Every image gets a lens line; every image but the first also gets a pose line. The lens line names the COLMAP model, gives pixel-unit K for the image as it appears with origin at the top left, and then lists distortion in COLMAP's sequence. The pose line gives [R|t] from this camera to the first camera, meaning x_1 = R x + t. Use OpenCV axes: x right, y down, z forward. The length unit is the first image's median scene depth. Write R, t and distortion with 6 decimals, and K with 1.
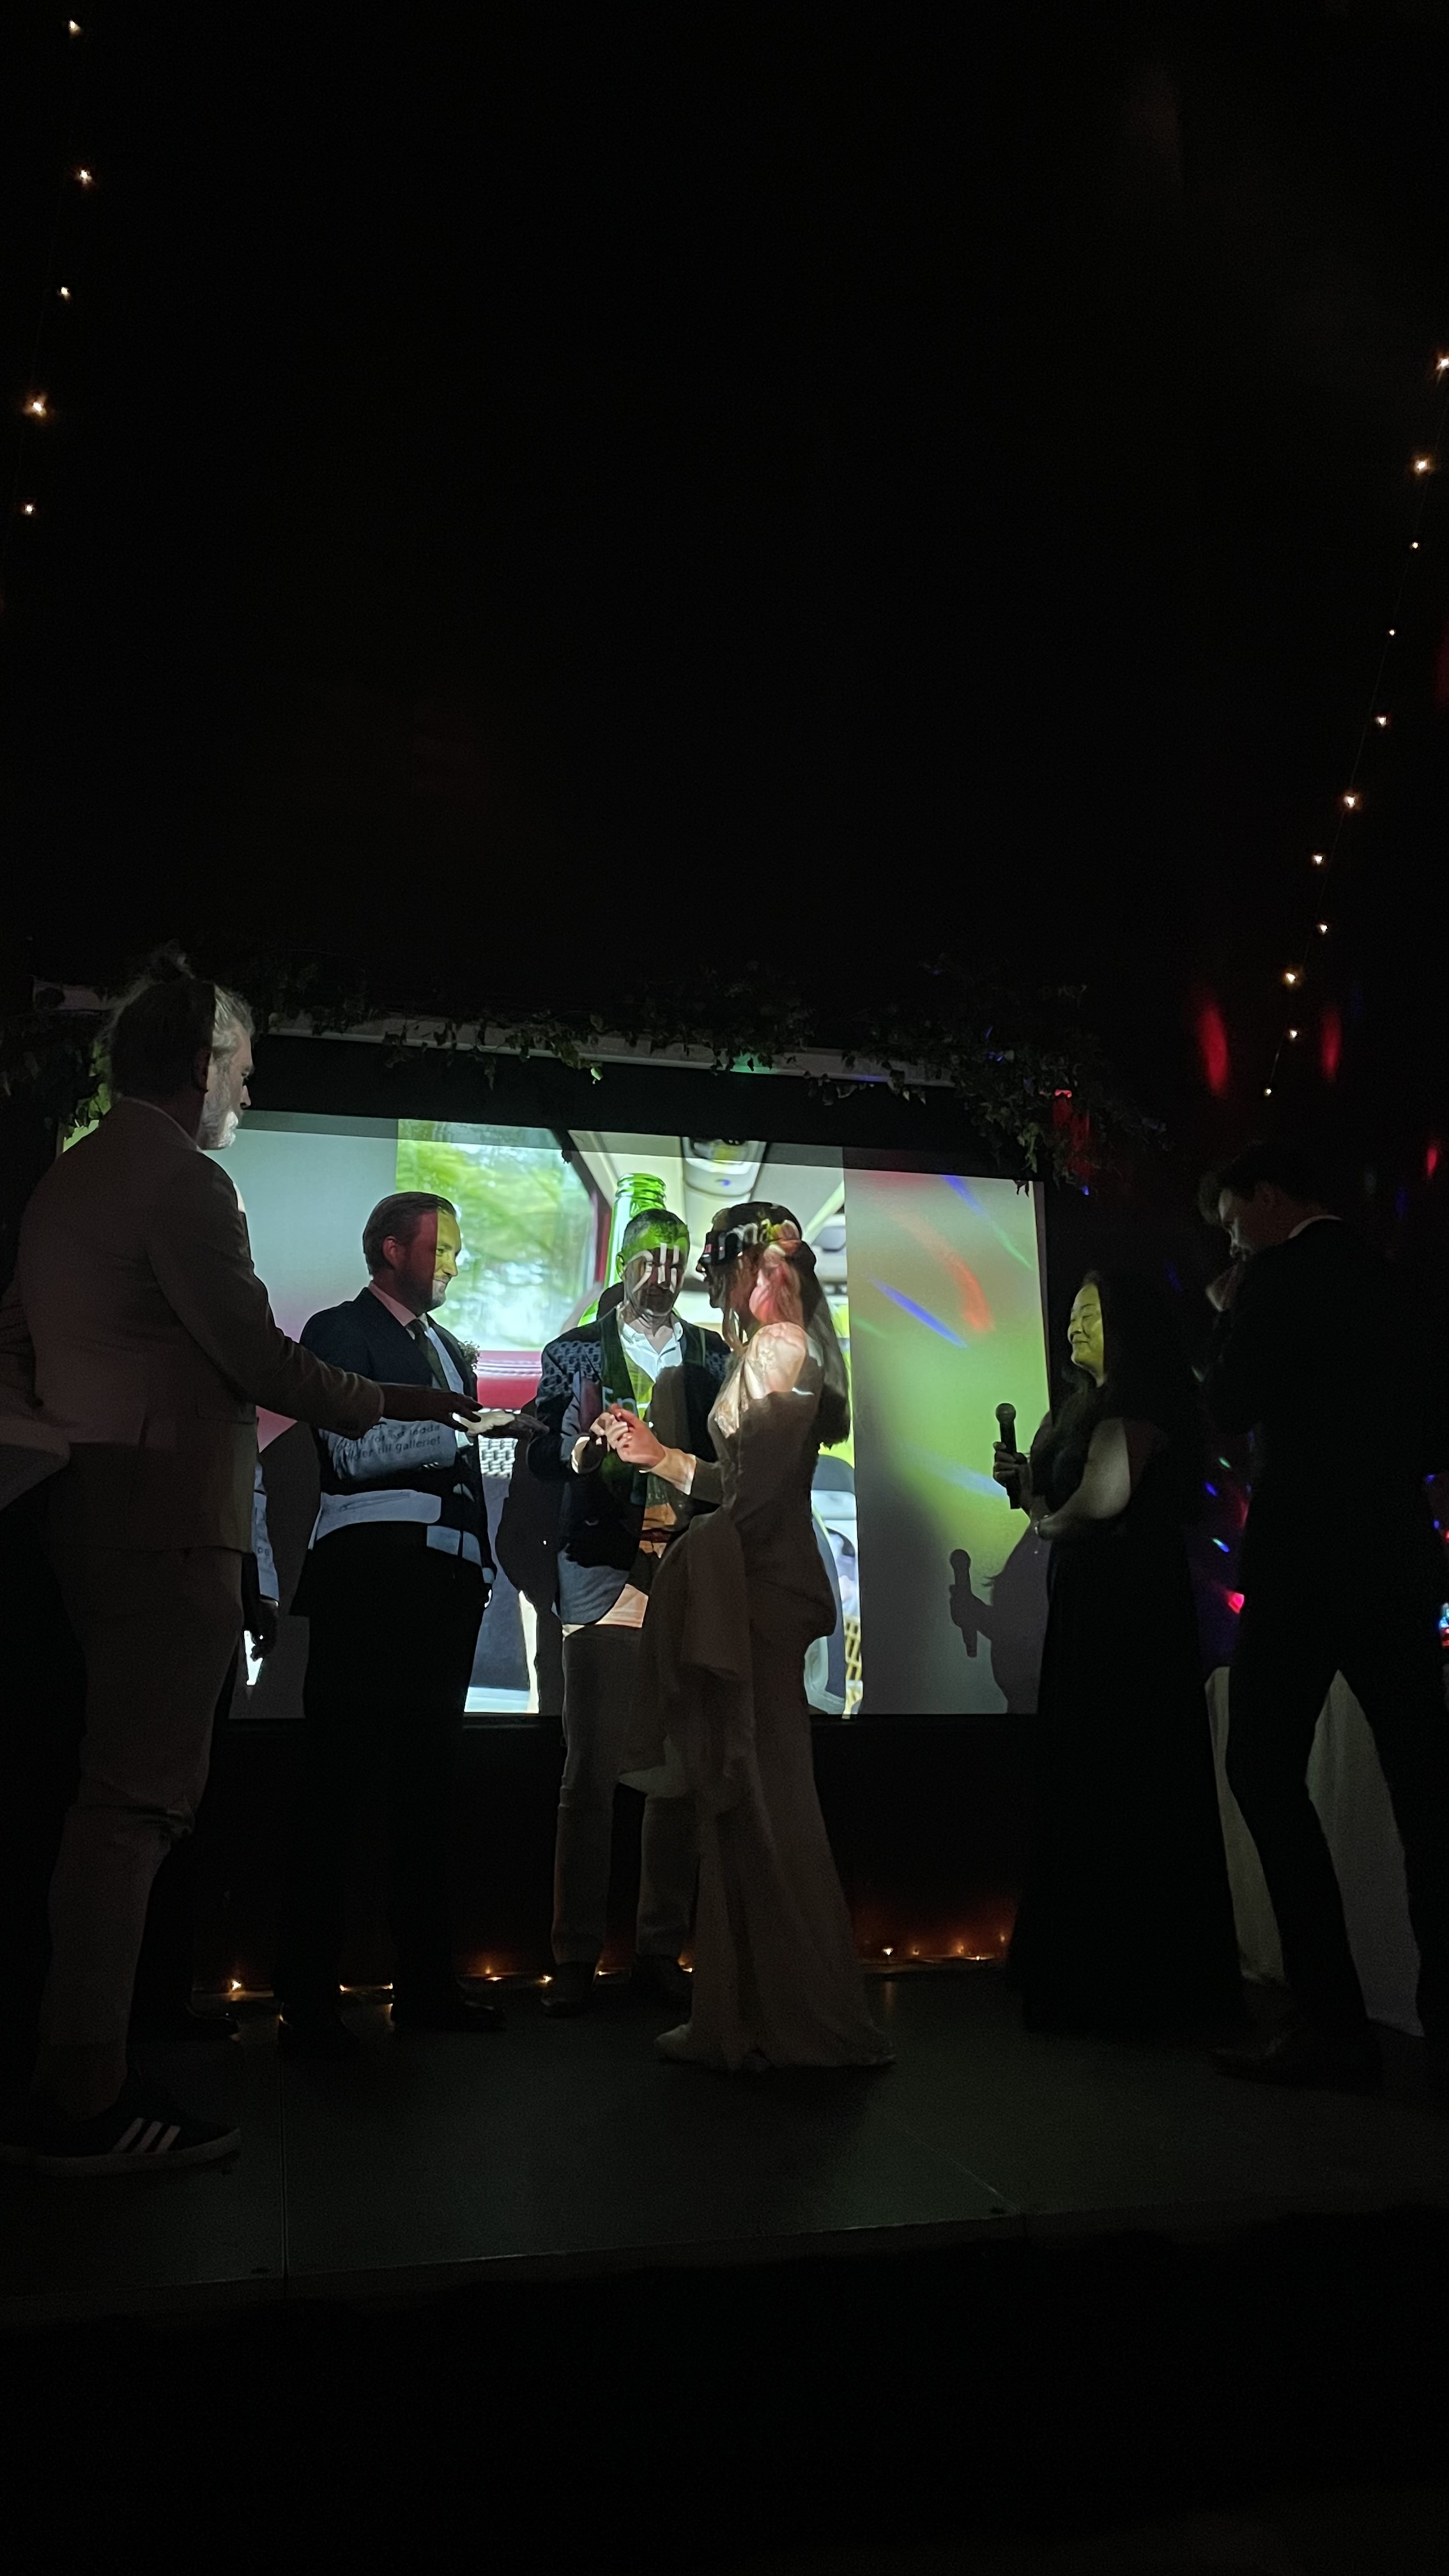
lens RADIAL K [[1973.7, 0, 728.1], [0, 1973.7, 1274.9], [0, 0, 1]] dist [0.066571, -0.041556]
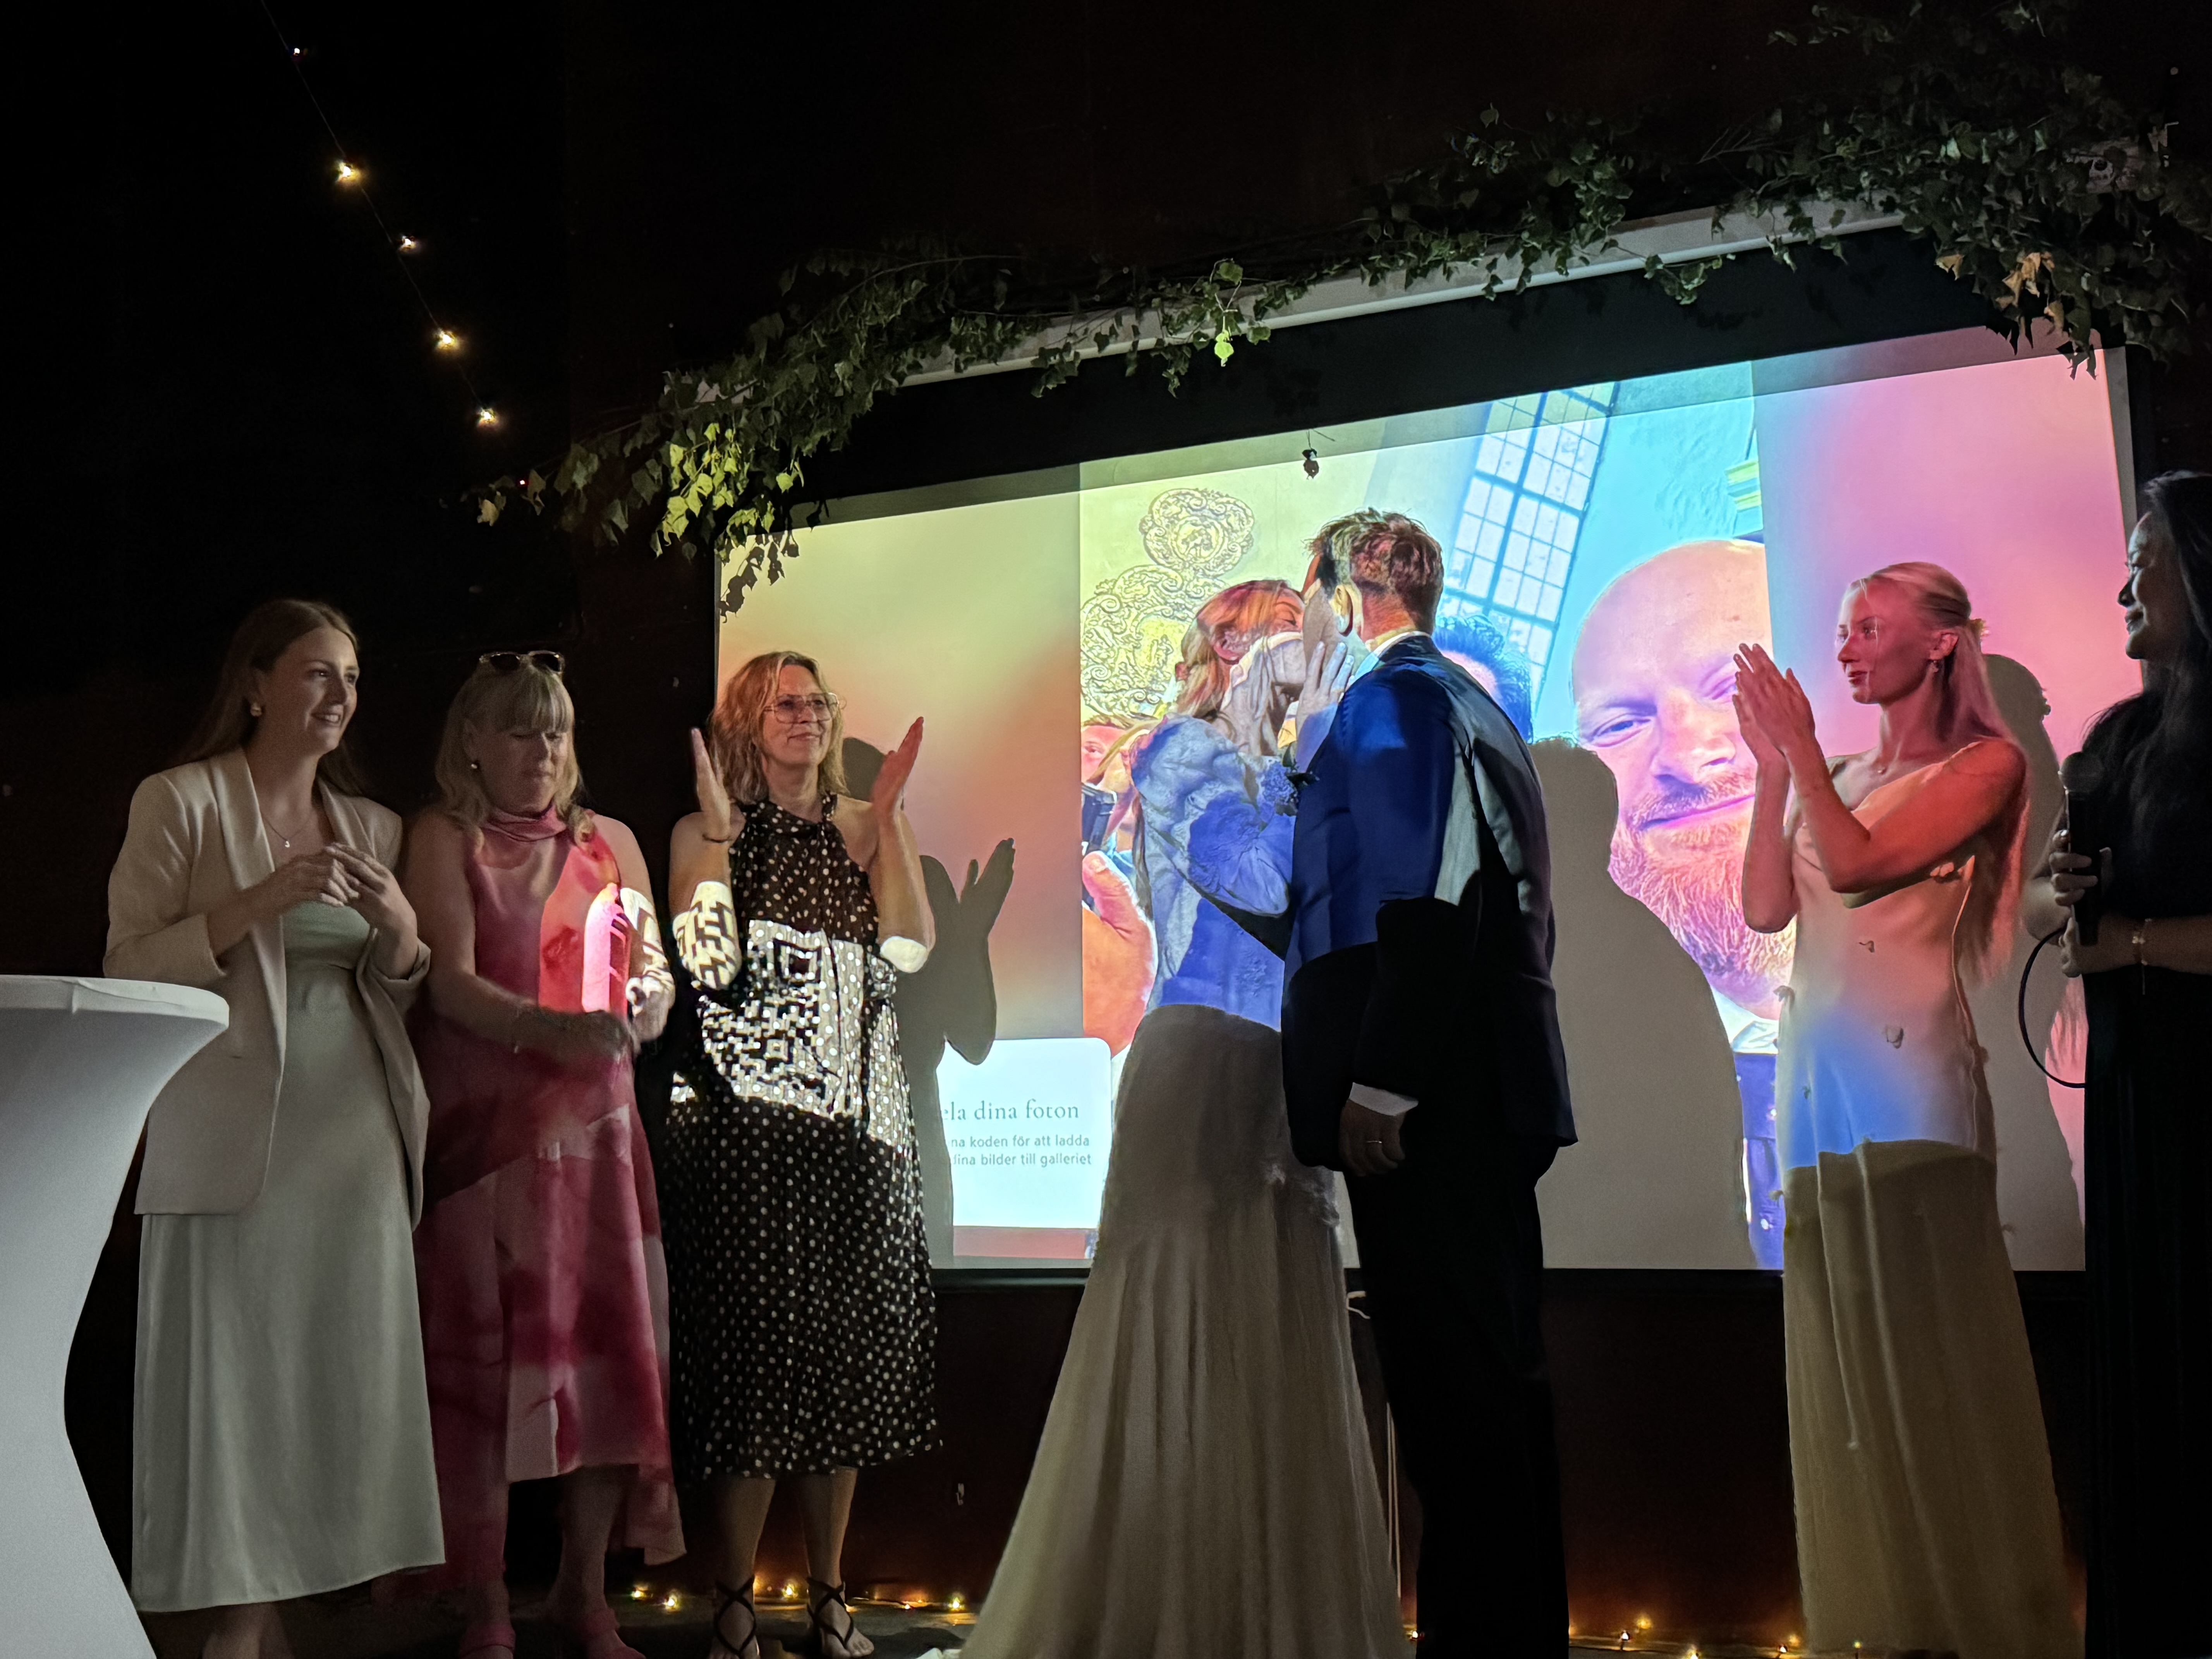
lens RADIAL K [[2624.8, 0, 1094.3], [0, 2624.8, 837.6], [0, 0, 1]] dist [0.139736, 0.000000]
pose [[0.792571, -0.094459, -0.602420, 0.411419], [0.146627, 0.988465, 0.037918, 0.022532], [0.591889, -0.118383, 0.797278, 0.207832]]
